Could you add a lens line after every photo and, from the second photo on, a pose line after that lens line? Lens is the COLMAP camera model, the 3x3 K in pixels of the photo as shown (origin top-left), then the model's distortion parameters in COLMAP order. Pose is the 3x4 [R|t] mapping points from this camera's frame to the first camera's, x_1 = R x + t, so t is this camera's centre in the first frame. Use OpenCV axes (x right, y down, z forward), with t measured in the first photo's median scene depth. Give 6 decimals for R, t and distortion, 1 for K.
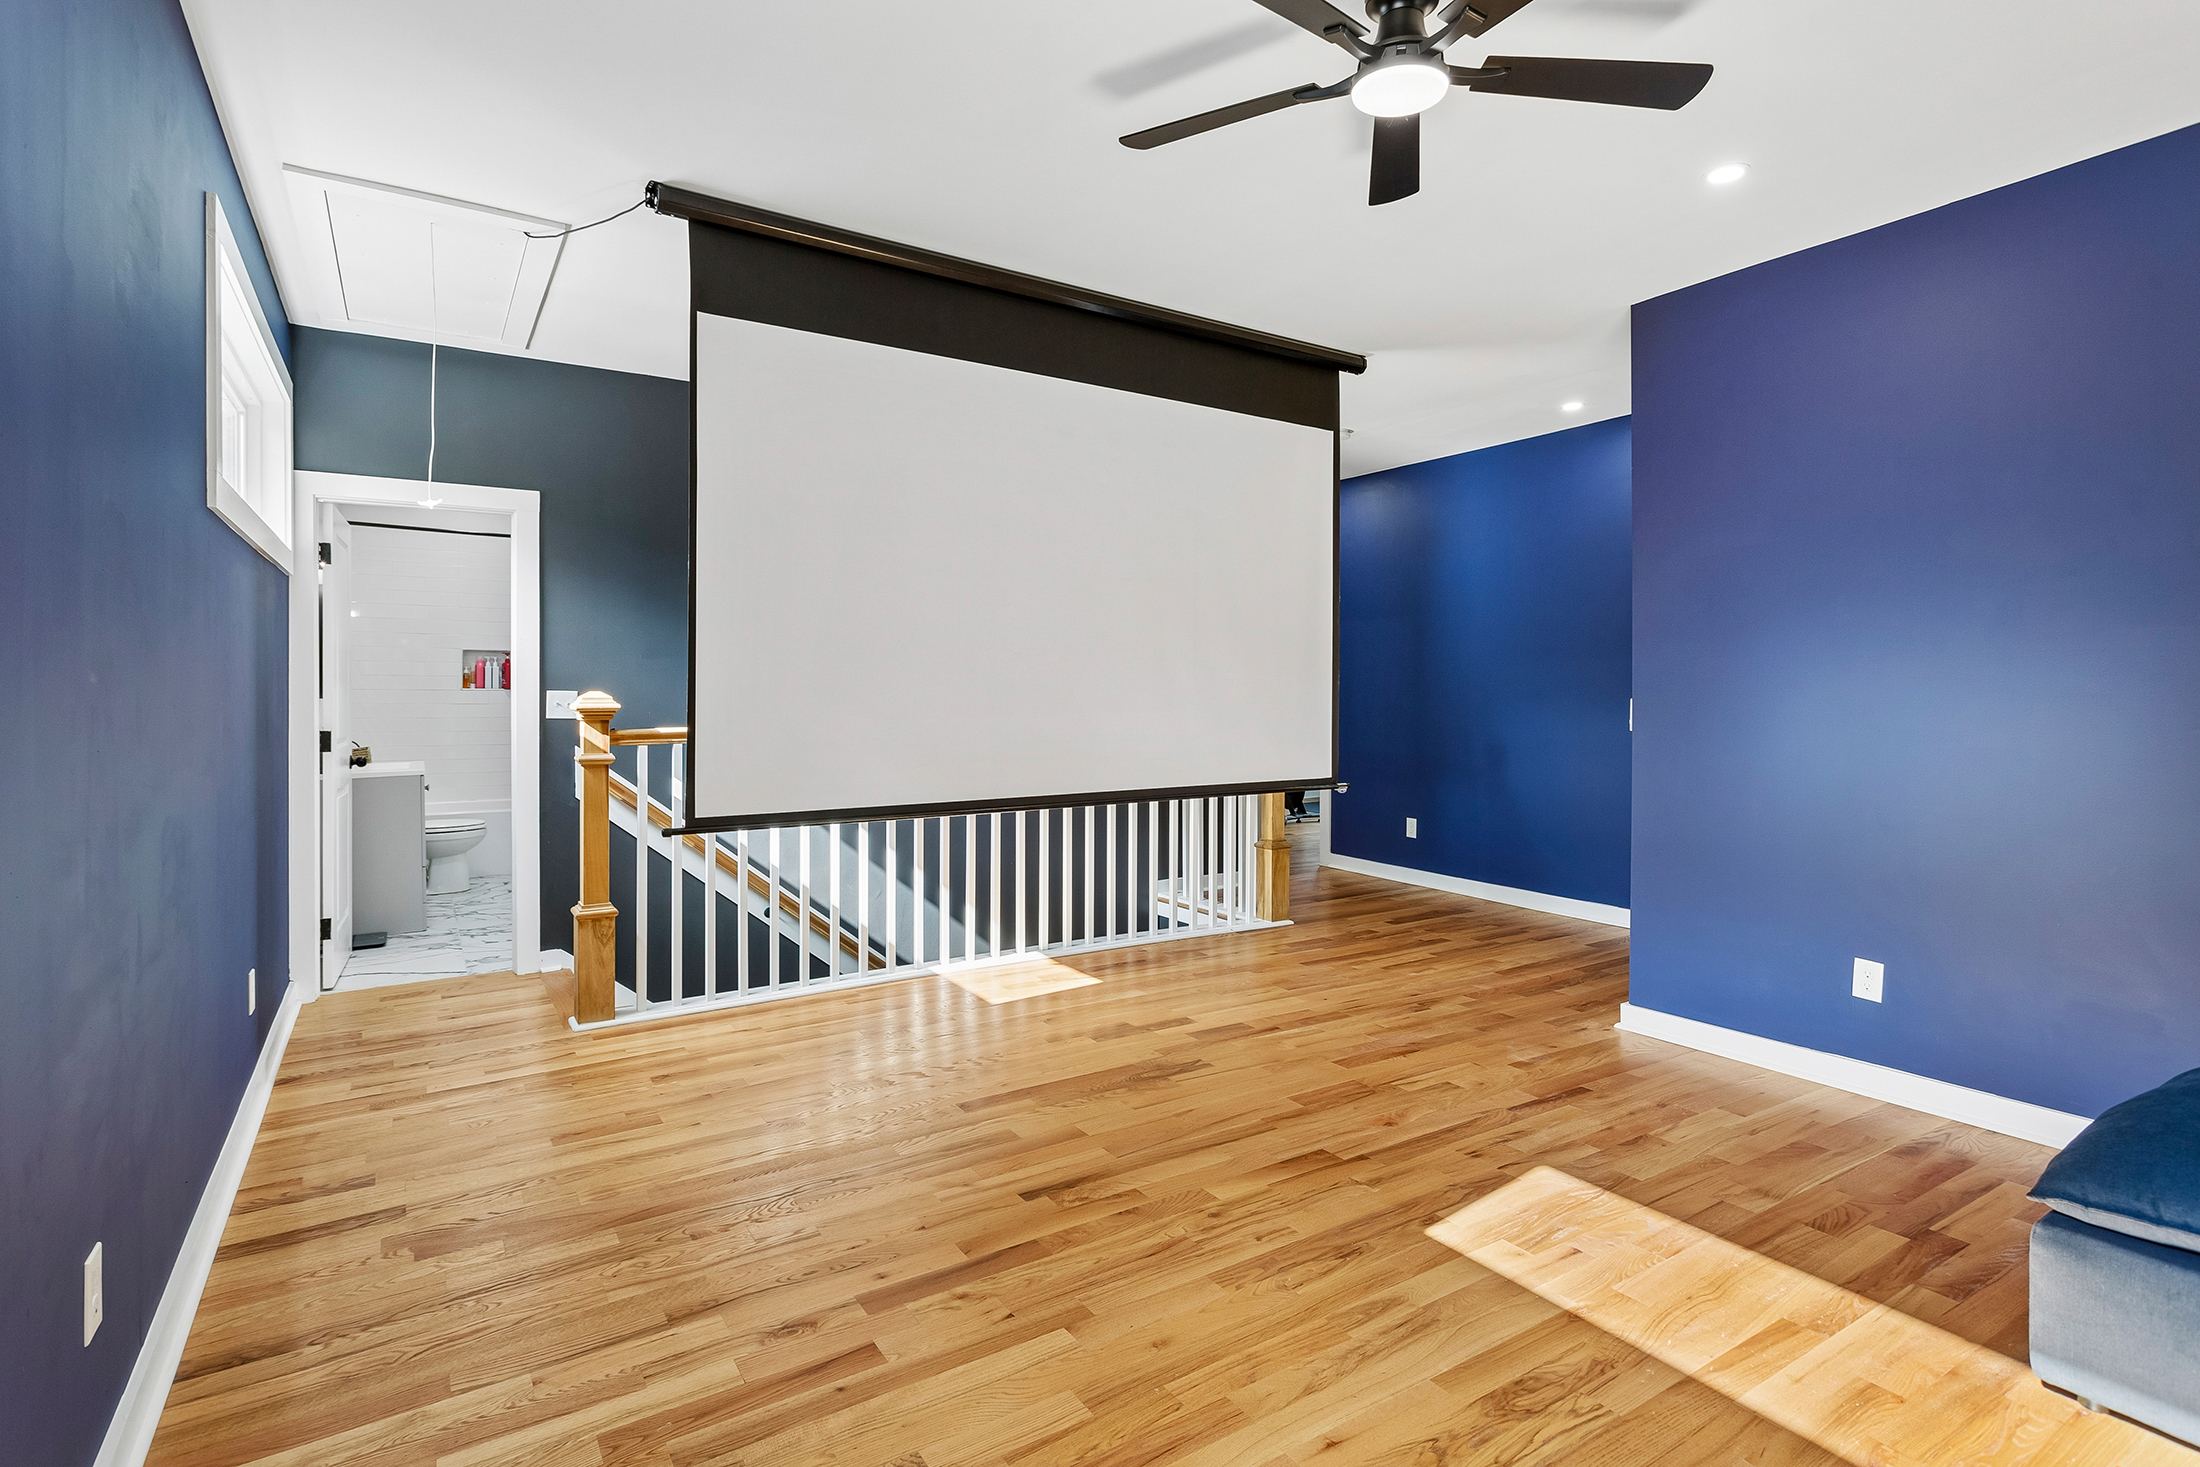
lens RADIAL K [[1074.9, 0, 1095.4], [0, 1074.9, 724.5], [0, 0, 1]] dist [-0.005735, 0.001169]
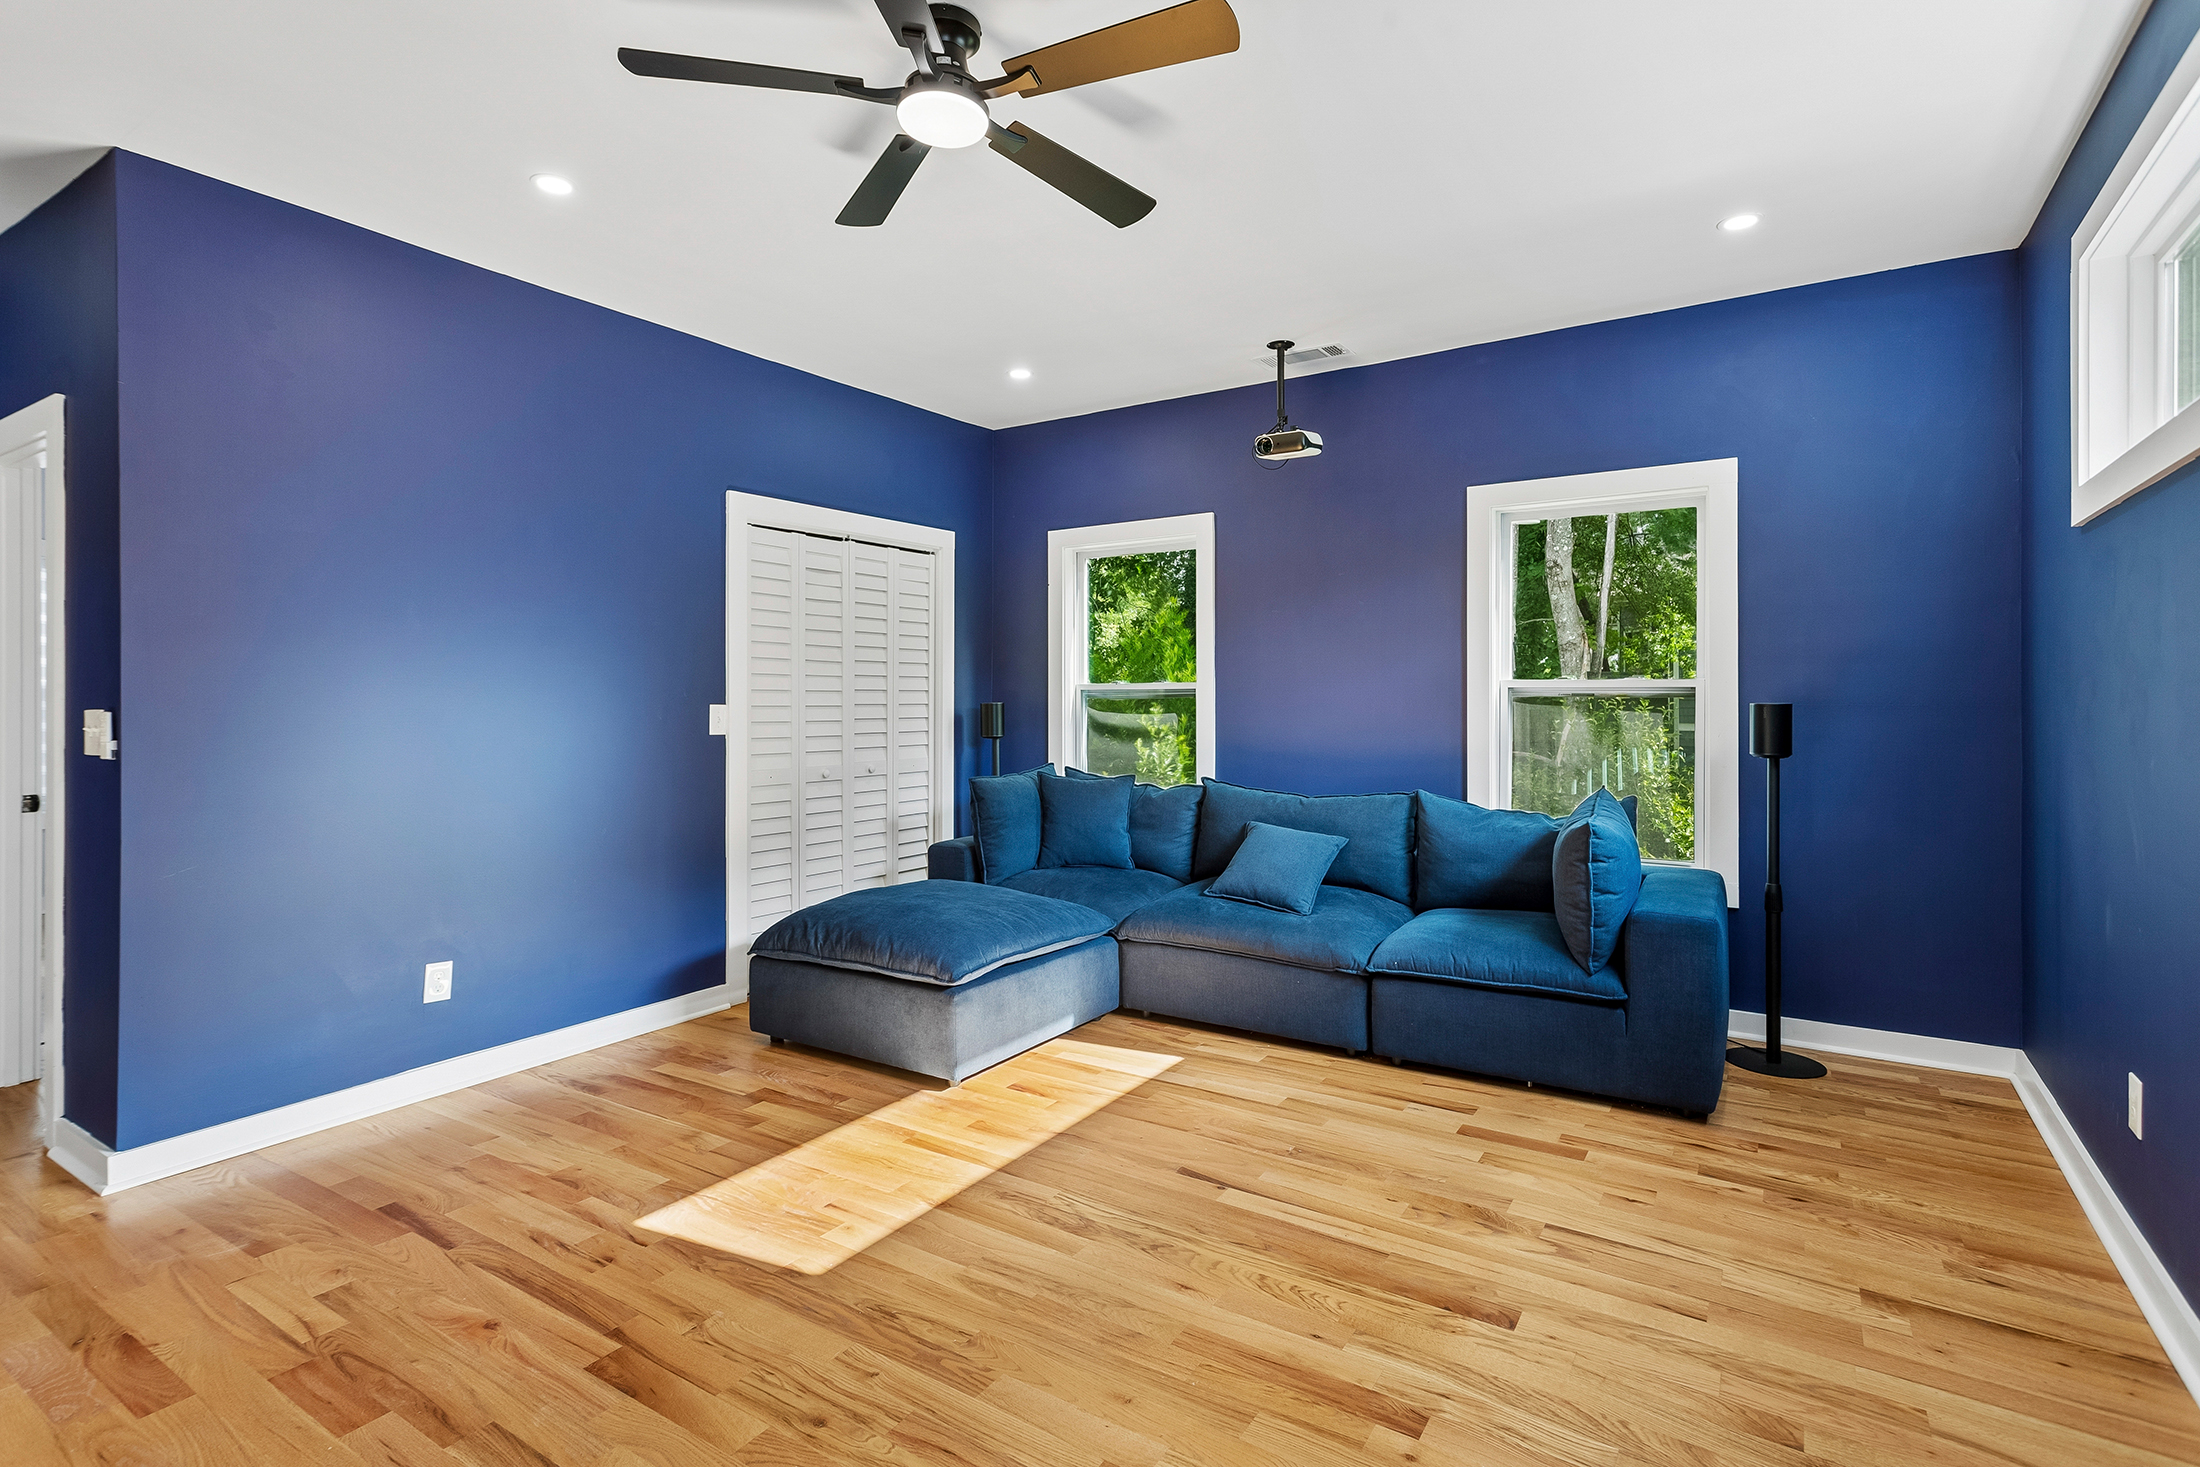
lens RADIAL K [[1066.8, 0, 1093.7], [0, 1066.8, 725.4], [0, 0, 1]] dist [0.008582, 0.000442]
pose [[-0.412214, -0.019045, 0.910888, -0.544620], [0.033156, 0.998806, 0.035888, -0.024650], [-0.910484, 0.044995, -0.411090, 0.991146]]
